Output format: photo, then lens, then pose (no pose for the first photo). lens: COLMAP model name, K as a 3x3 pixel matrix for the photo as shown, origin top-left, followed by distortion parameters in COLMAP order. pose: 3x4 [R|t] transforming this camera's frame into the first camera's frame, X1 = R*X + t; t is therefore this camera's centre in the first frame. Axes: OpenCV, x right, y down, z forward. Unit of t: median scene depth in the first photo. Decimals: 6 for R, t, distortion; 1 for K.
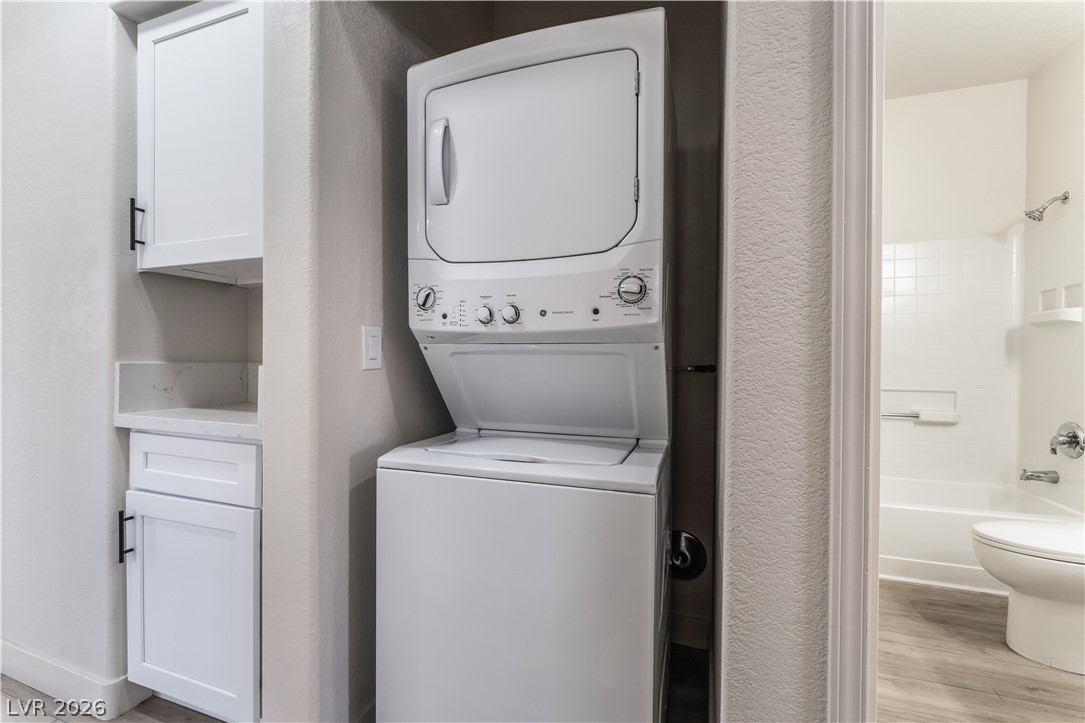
lens RADIAL K [[461.1, 0, 541.6], [0, 461.1, 360.3], [0, 0, 1]] dist [-0.005528, -0.000226]
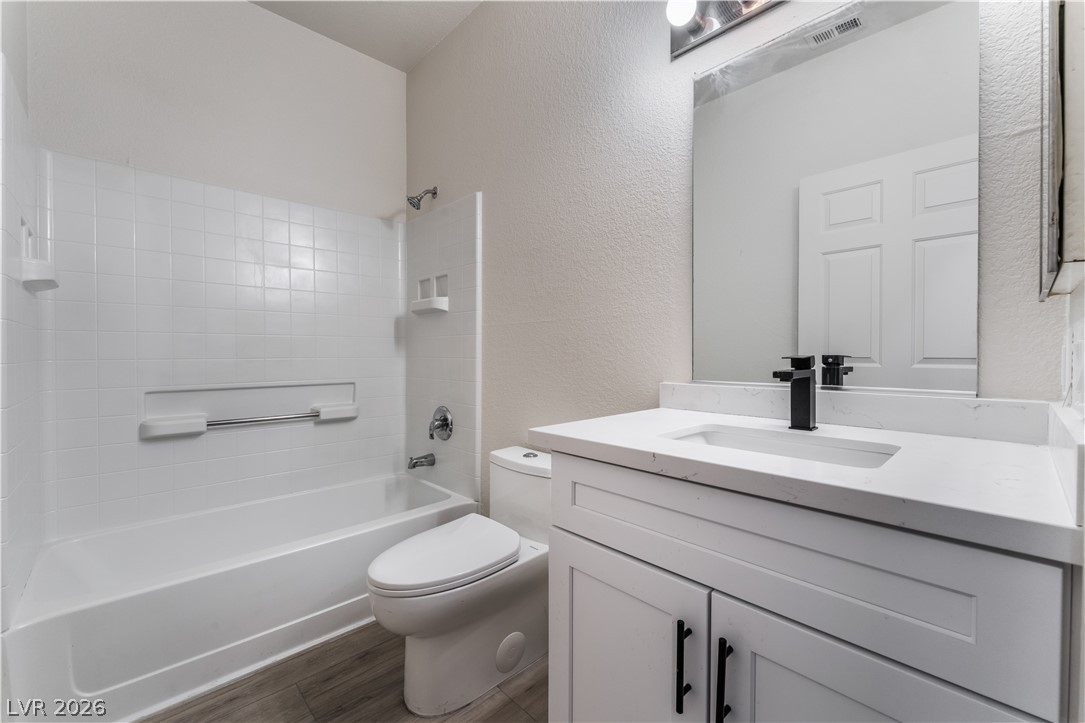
lens RADIAL K [[446.9, 0, 535.9], [0, 446.9, 360.2], [0, 0, 1]] dist [-0.002922, 0.001436]
pose [[0.451153, -0.025293, 0.892088, 0.320233], [0.010319, 0.999679, 0.023125, 0.007988], [-0.892387, -0.001228, 0.451269, 0.324375]]
